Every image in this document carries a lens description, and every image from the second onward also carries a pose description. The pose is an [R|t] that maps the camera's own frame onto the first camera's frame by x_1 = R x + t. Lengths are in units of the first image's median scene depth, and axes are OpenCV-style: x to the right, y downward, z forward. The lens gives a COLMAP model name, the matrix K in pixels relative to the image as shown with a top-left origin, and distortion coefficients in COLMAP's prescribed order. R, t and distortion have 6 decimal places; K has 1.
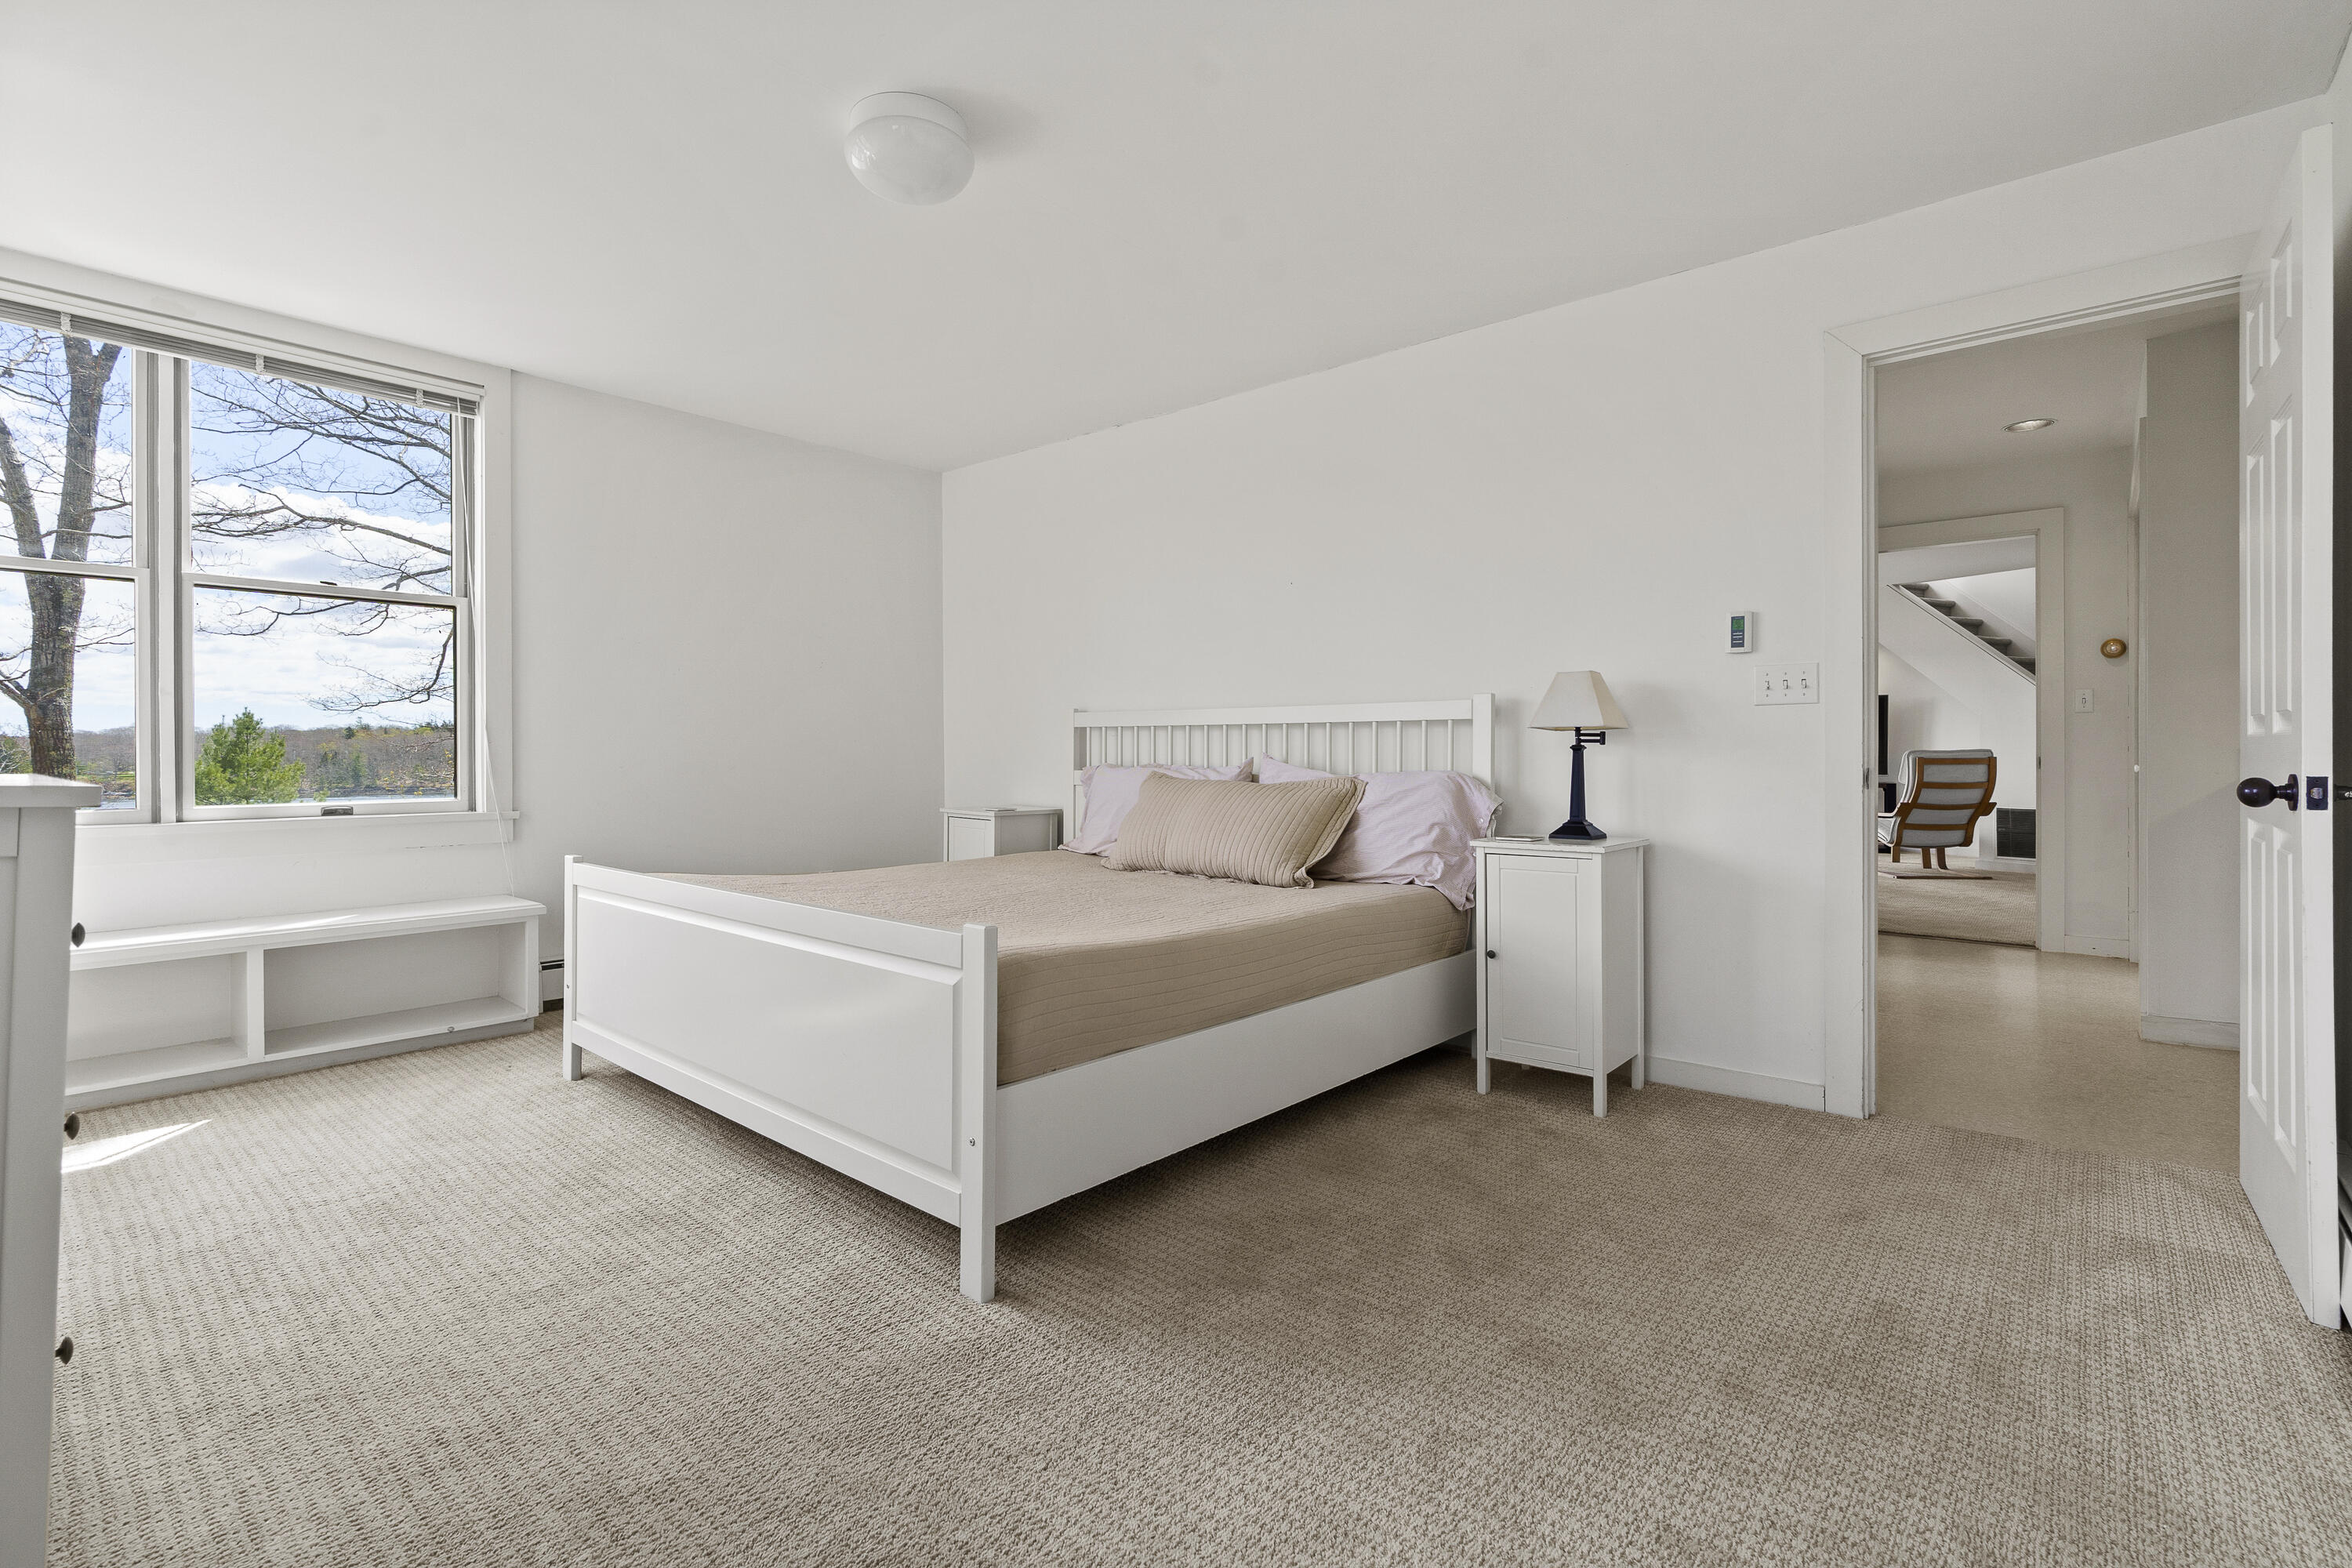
lens RADIAL K [[1077.8, 0, 1173.2], [0, 1077.8, 760.1], [0, 0, 1]] dist [0.002577, 0.000424]
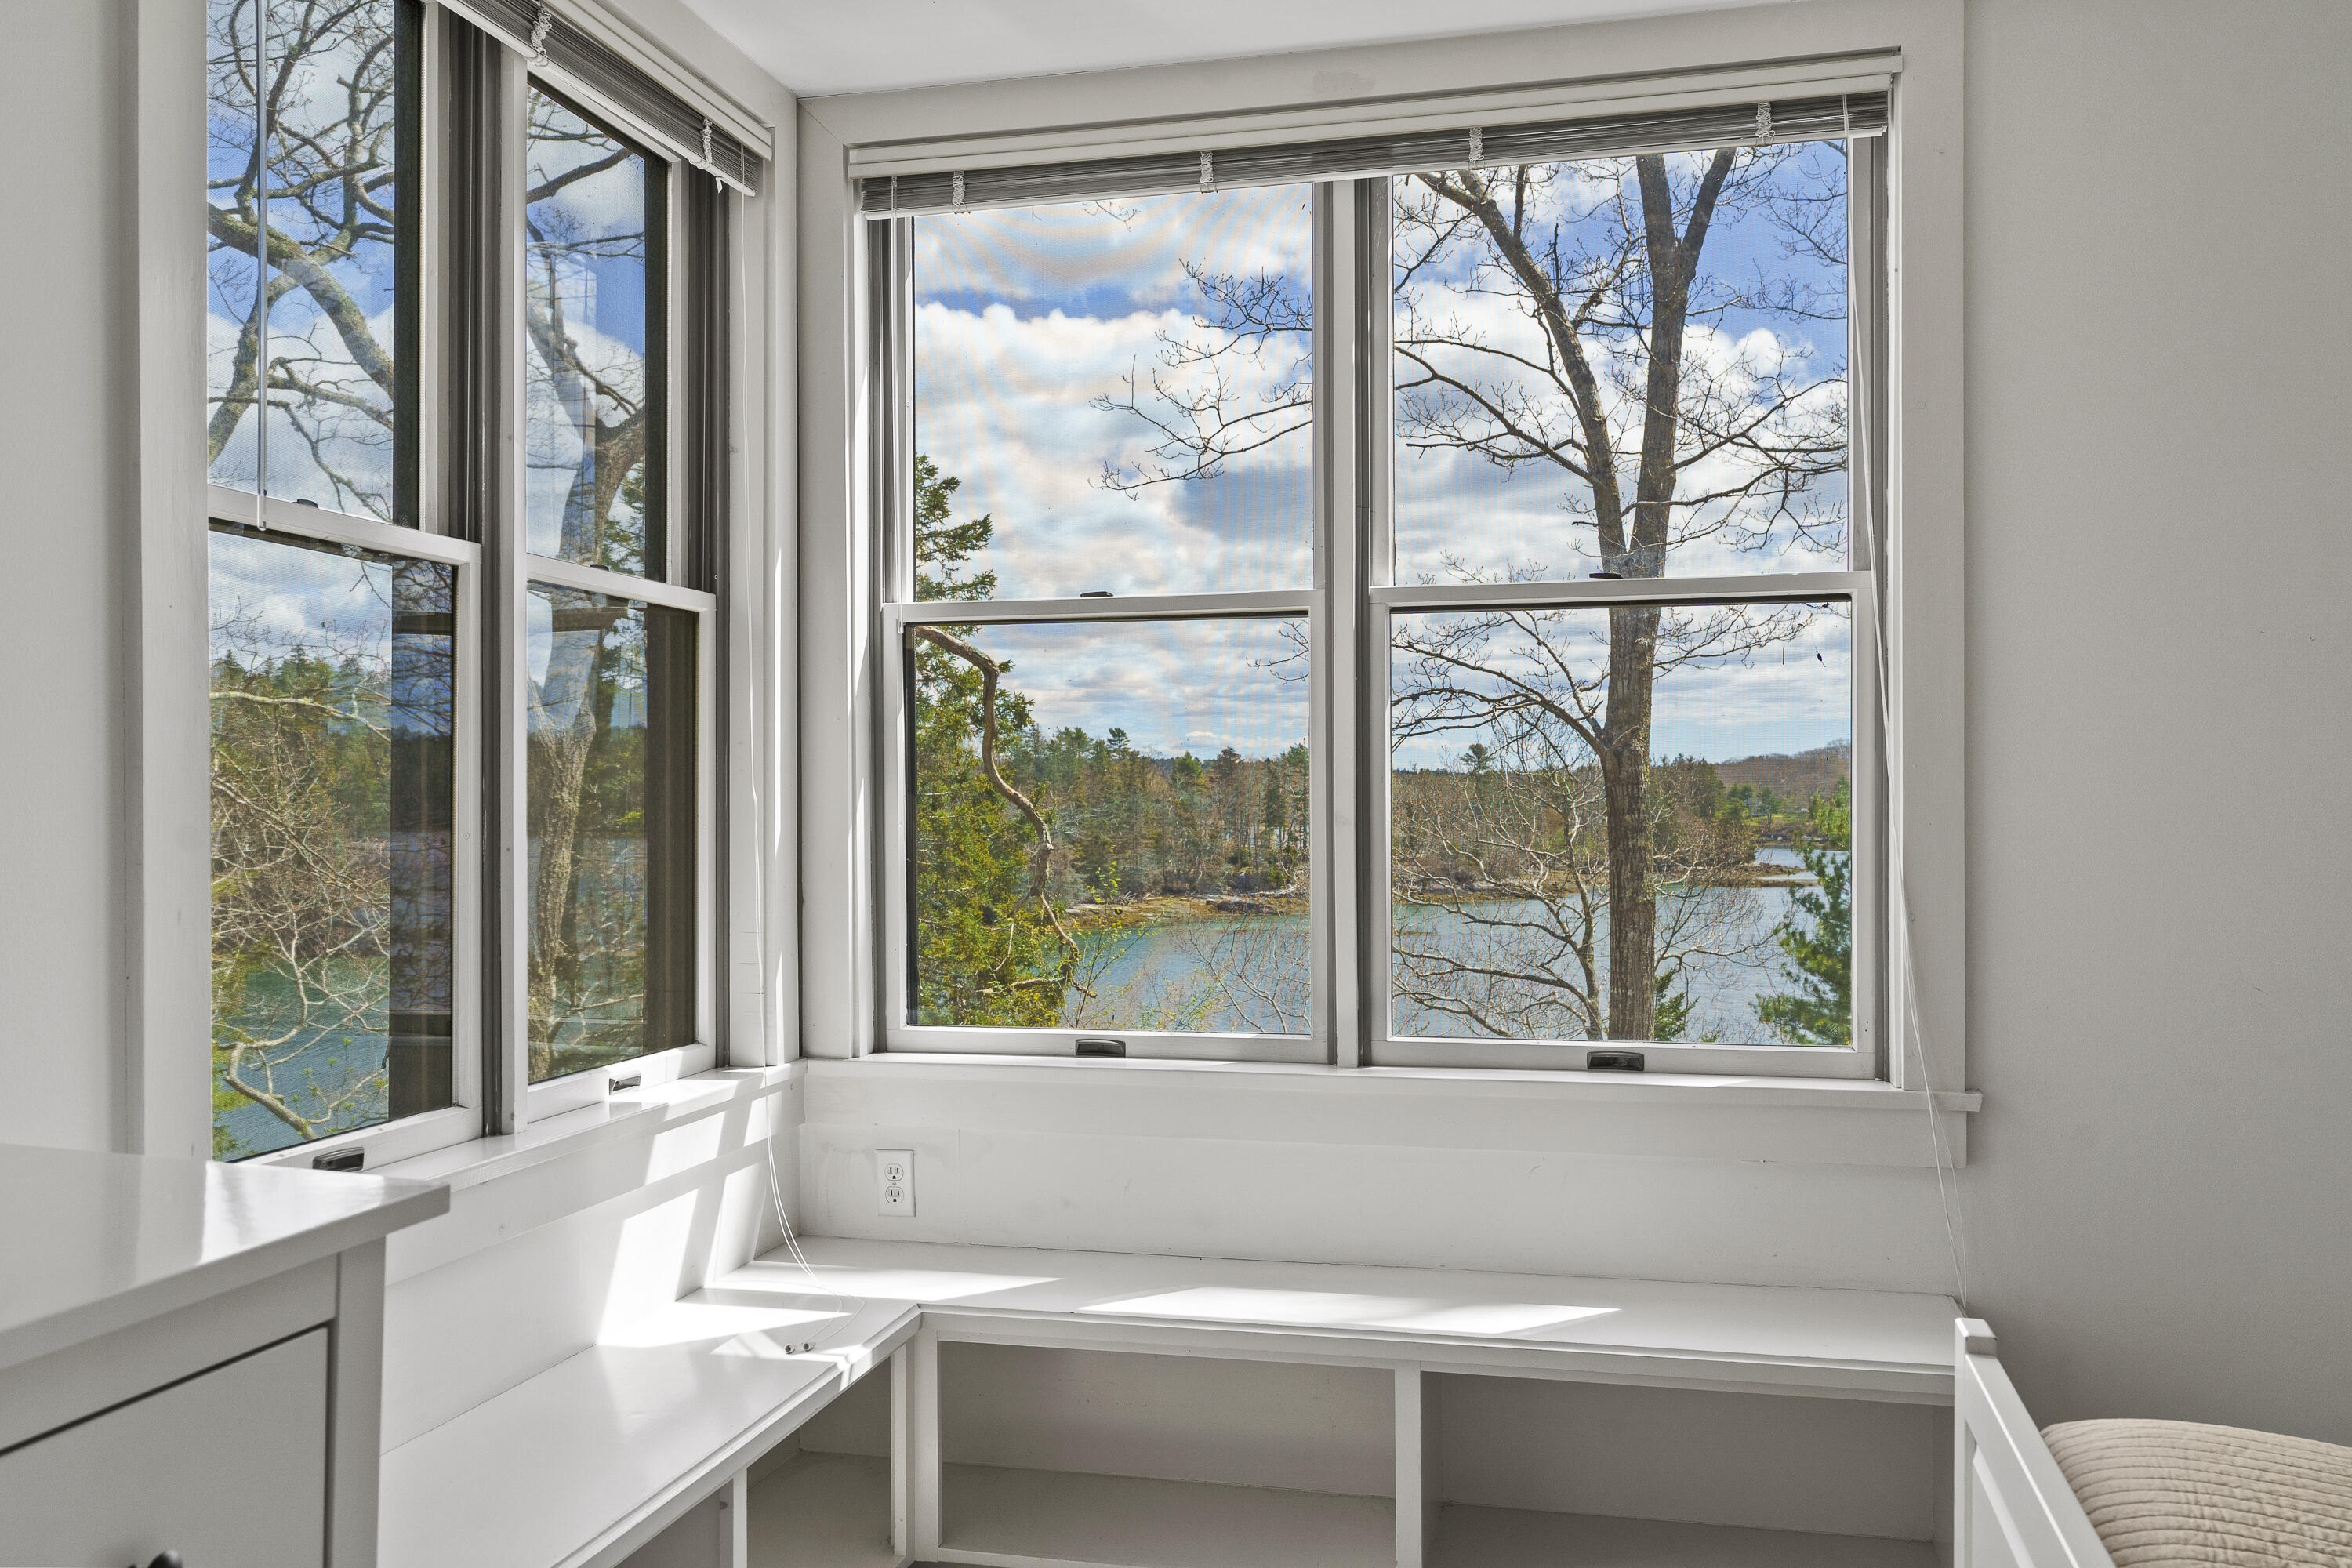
lens RADIAL K [[1946.2, 0, 1184.8], [0, 1946.2, 785.8], [0, 0, 1]] dist [0.046411, 0.000092]
pose [[0.469333, -0.005216, -0.883006, -0.106414], [0.001357, 0.999986, -0.005186, -0.062246], [0.883020, 0.001235, 0.469334, 0.405172]]
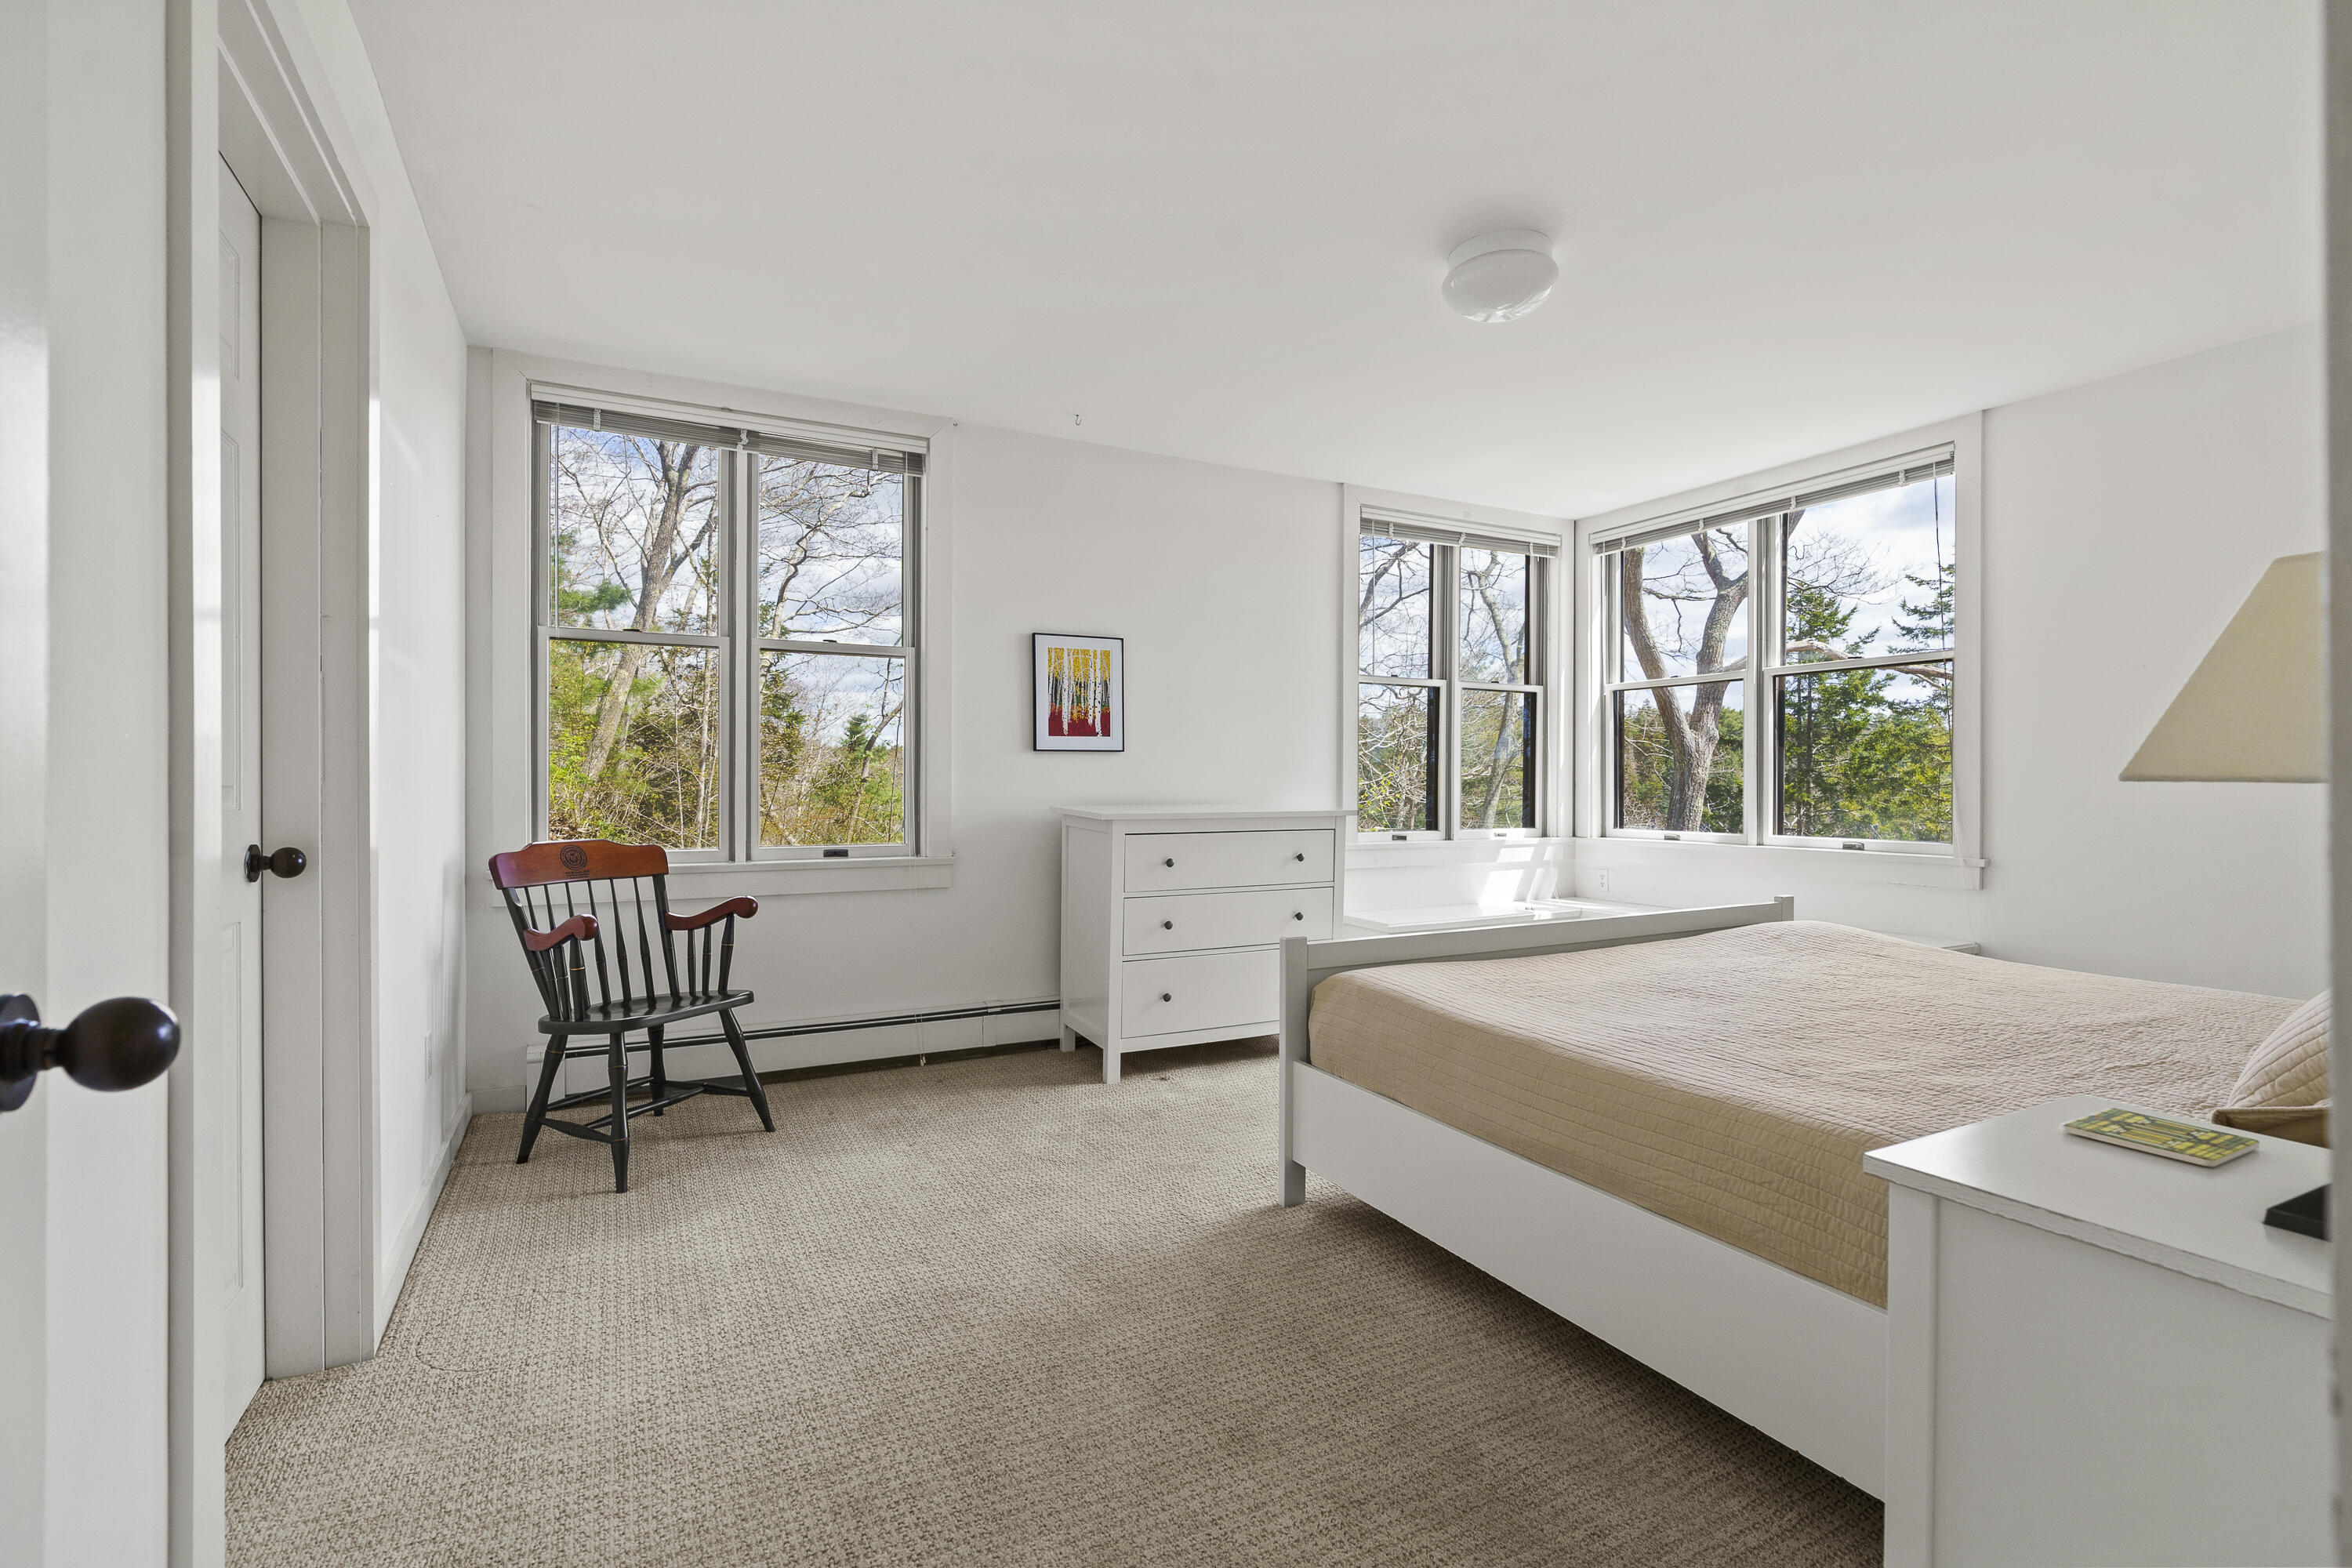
lens RADIAL K [[1077.8, 0, 1172.4], [0, 1077.8, 785.8], [0, 0, 1]] dist [0.002577, 0.000424]
pose [[-0.360343, 0.002606, -0.932816, 0.574065], [-0.003867, 0.999983, 0.004287, -0.020328], [0.932812, 0.005152, -0.360327, 0.669130]]
